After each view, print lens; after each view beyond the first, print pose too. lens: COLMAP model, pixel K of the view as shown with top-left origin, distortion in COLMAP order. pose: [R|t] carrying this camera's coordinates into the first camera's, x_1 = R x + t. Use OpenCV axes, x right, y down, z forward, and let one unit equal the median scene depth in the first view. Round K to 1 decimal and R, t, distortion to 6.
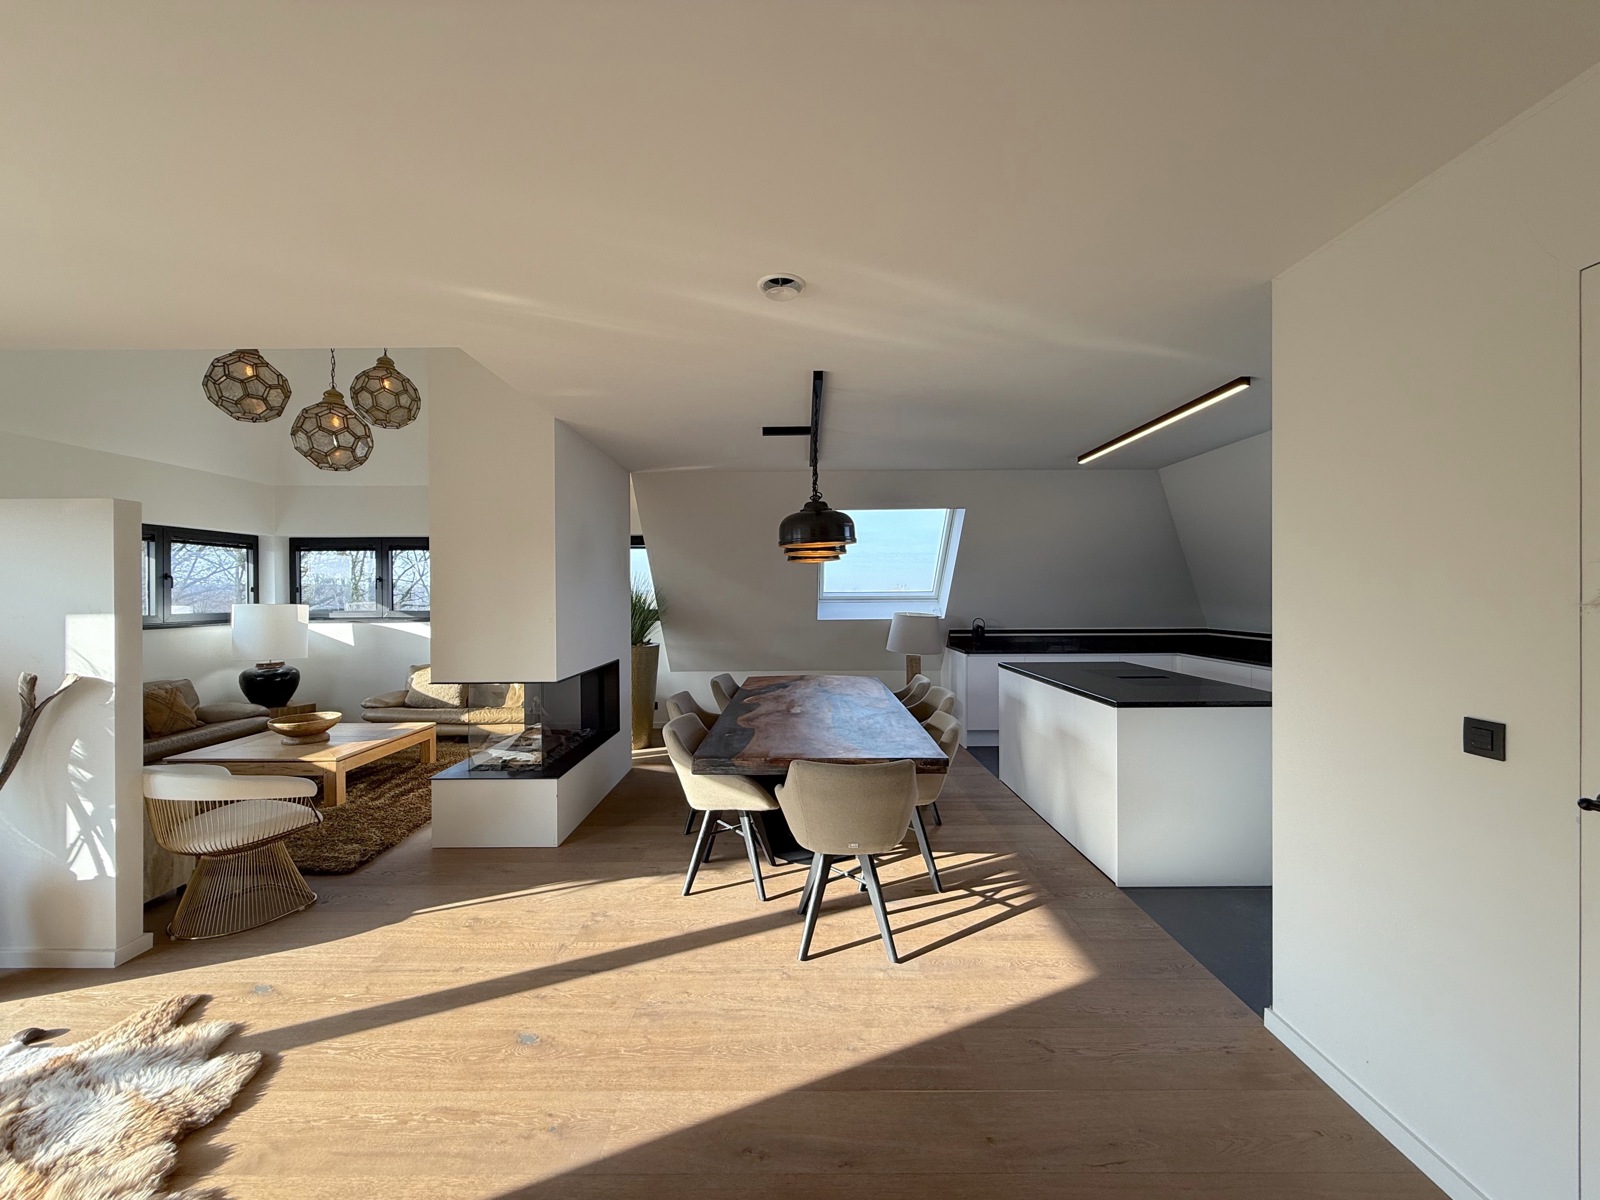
lens RADIAL K [[636.5, 0, 795.0], [0, 636.5, 596.8], [0, 0, 1]] dist [-0.000042, 0.000269]
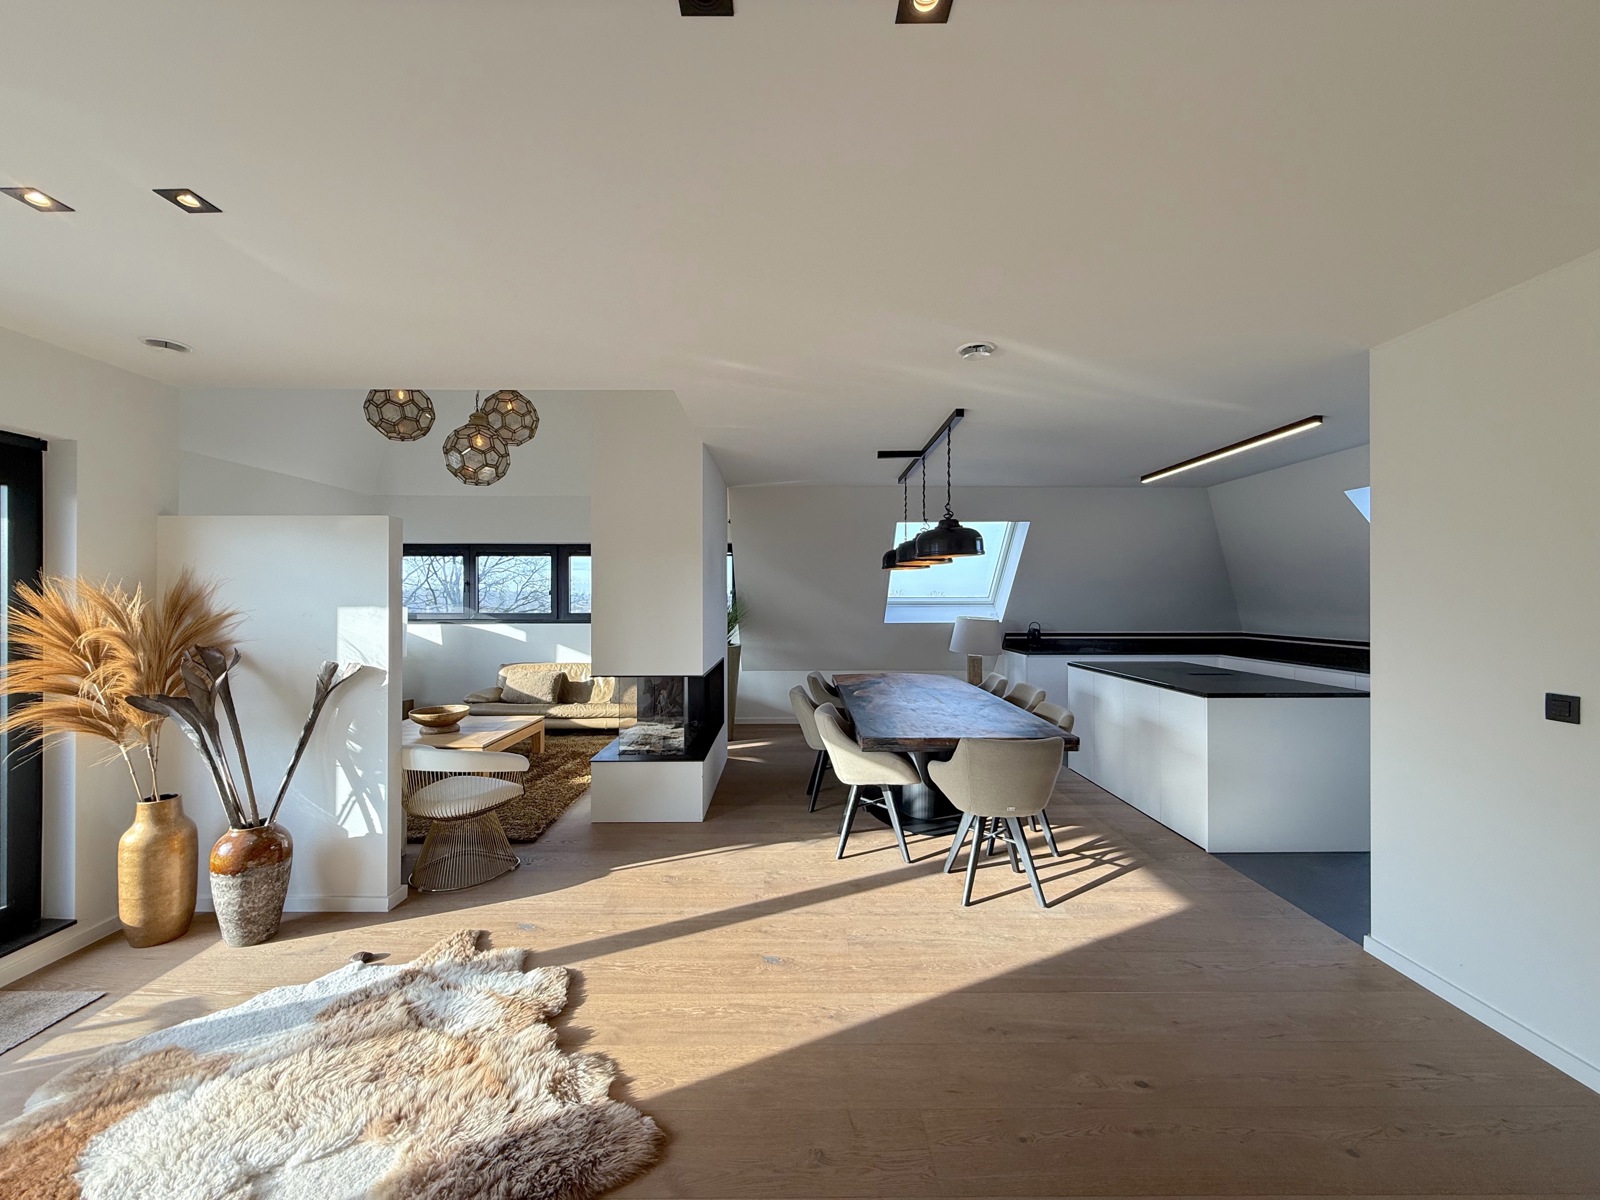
lens RADIAL K [[635.8, 0, 793.9], [0, 635.8, 597.2], [0, 0, 1]] dist [-0.000352, -0.000100]
pose [[0.999942, 0.004643, 0.009668, -0.237879], [-0.004574, 0.999964, -0.007160, 0.001942], [-0.009701, 0.007116, 0.999928, -0.141123]]
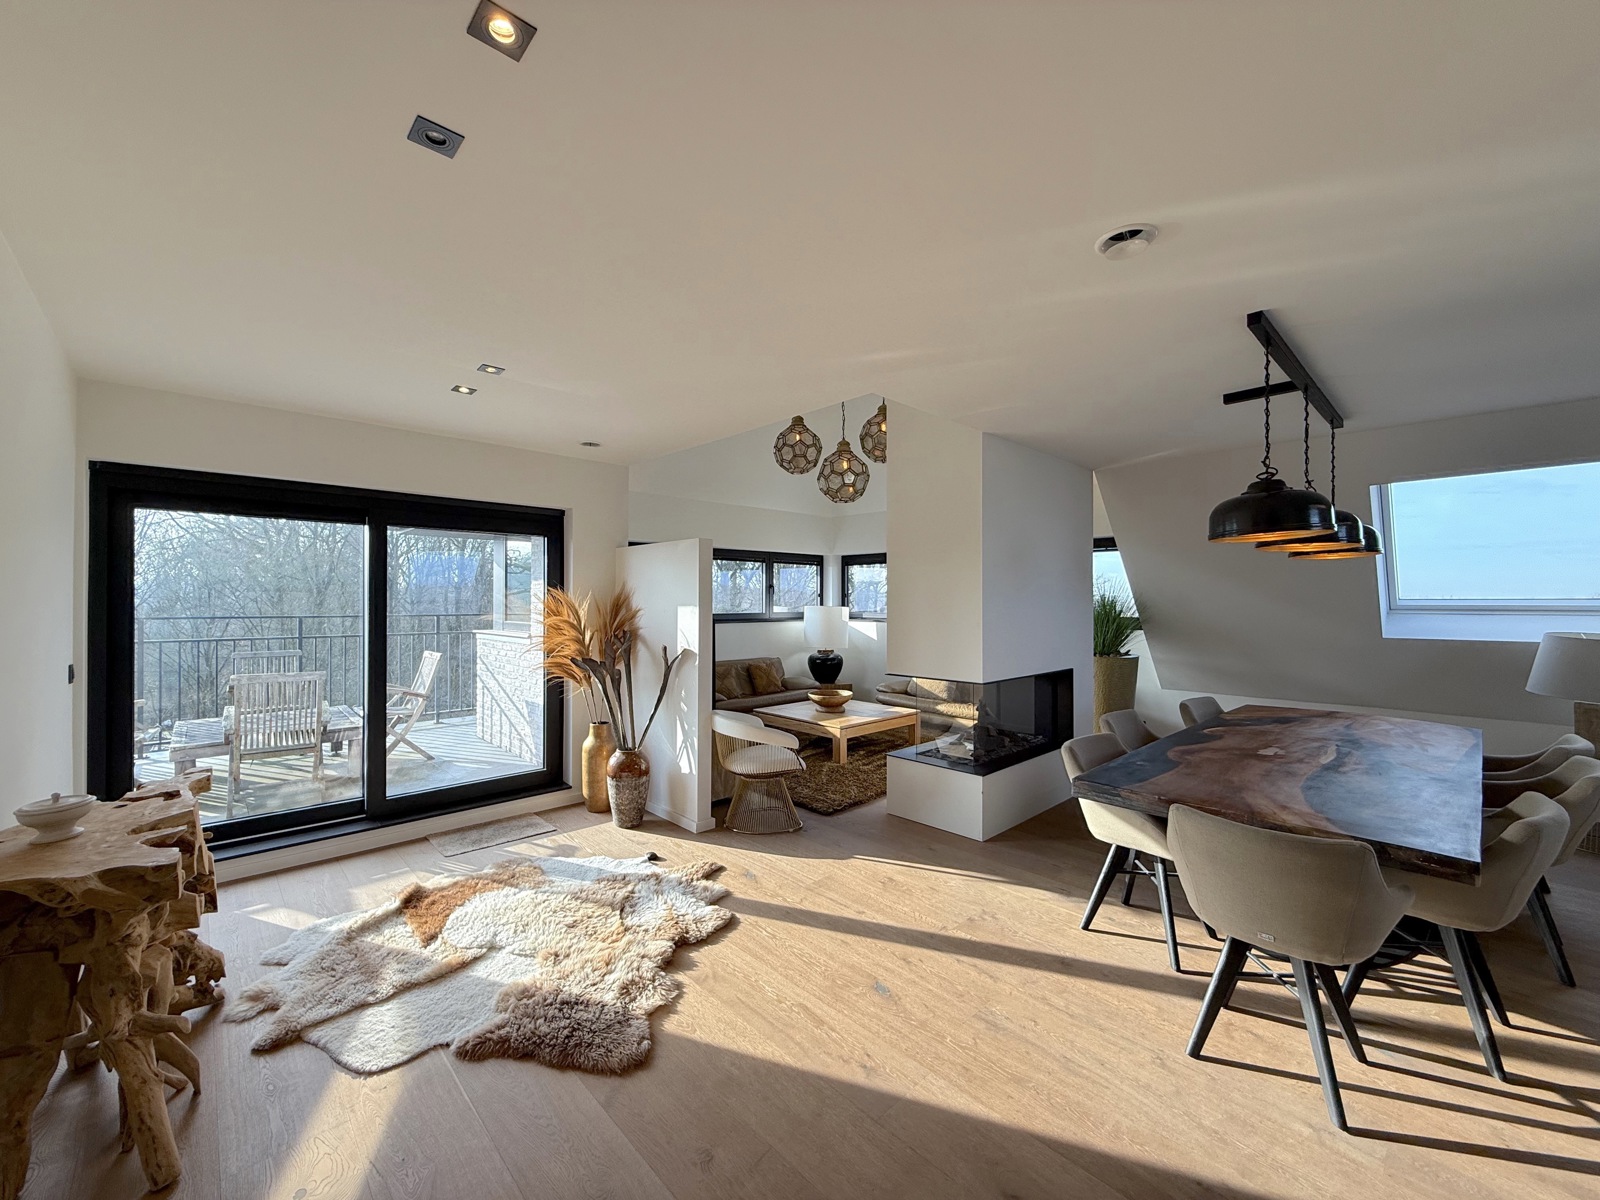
lens RADIAL K [[636.5, 0, 795.0], [0, 636.5, 596.8], [0, 0, 1]] dist [-0.000042, 0.000269]
pose [[0.689831, 0.001803, -0.723968, 0.181125], [-0.008660, 0.999946, -0.005762, -0.000009], [0.723919, 0.010244, 0.689809, 0.056572]]
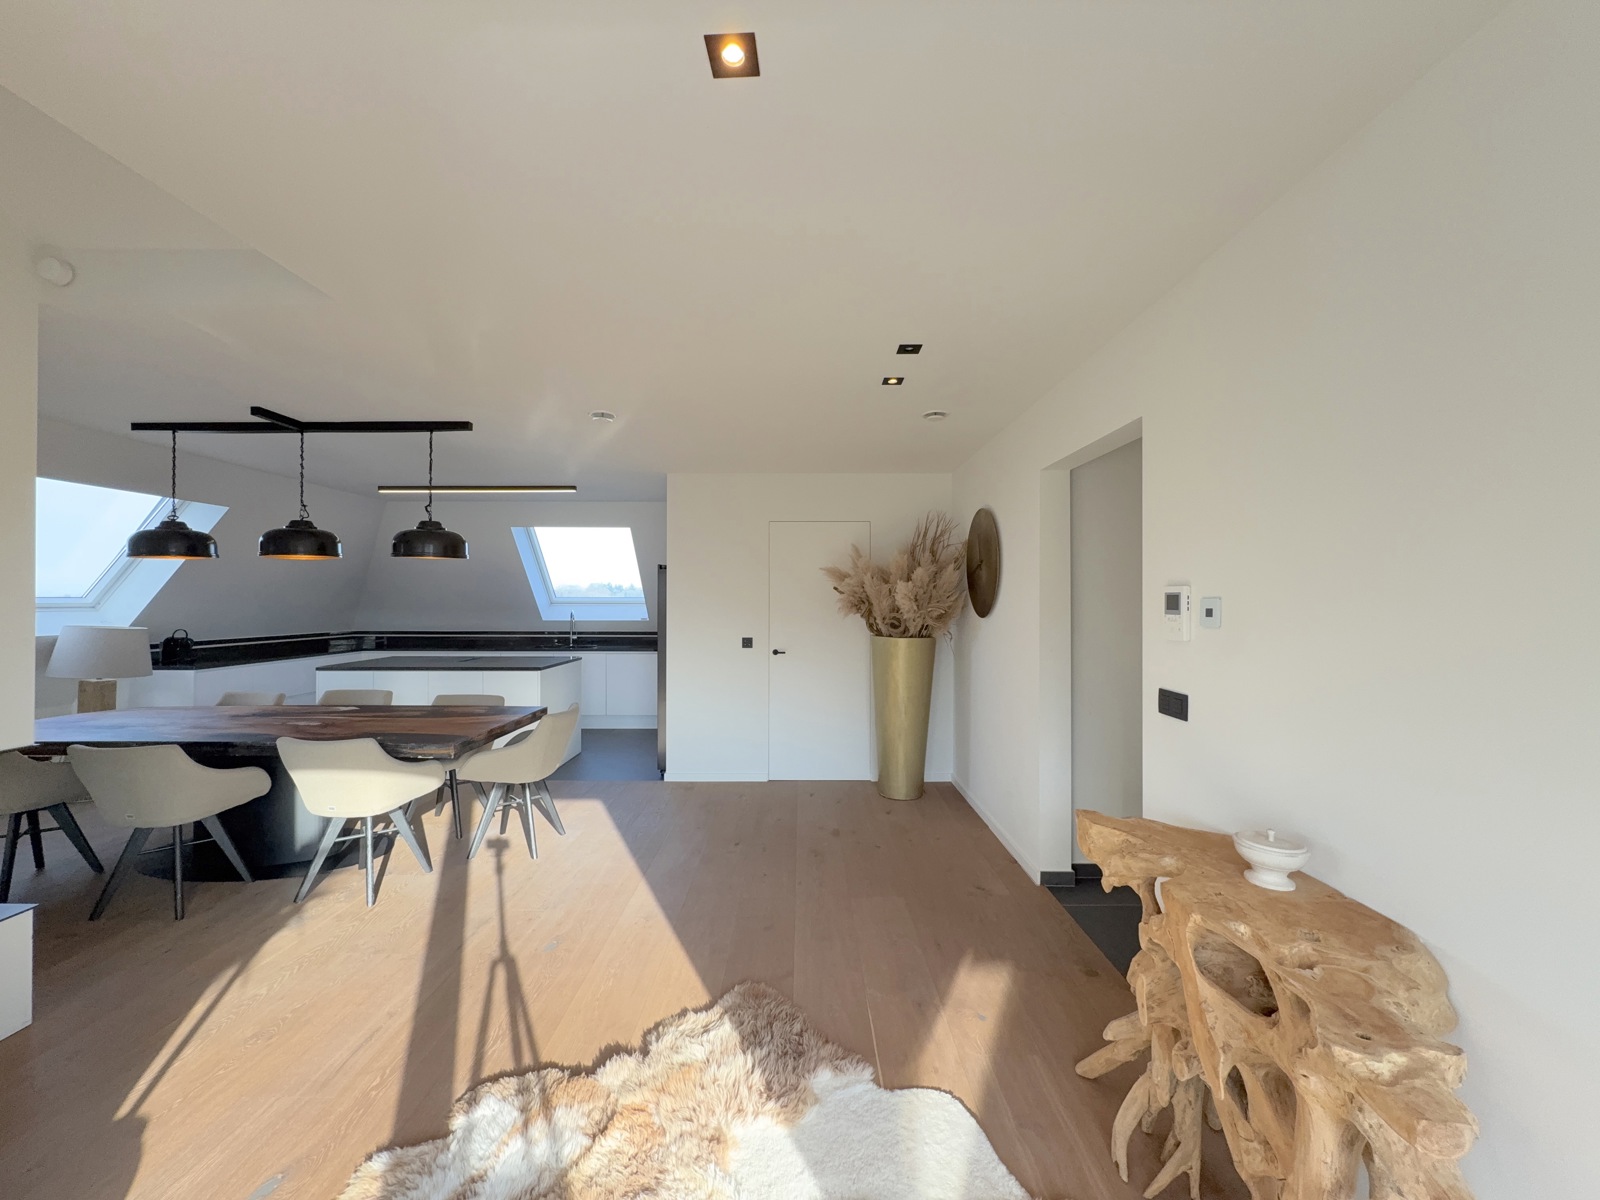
lens RADIAL K [[636.5, 0, 795.0], [0, 636.5, 596.8], [0, 0, 1]] dist [-0.000042, 0.000269]
pose [[0.008250, 0.010014, 0.999916, -1.035549], [0.003160, 0.999945, -0.010040, 0.001800], [-0.999961, 0.003242, 0.008218, 0.299488]]
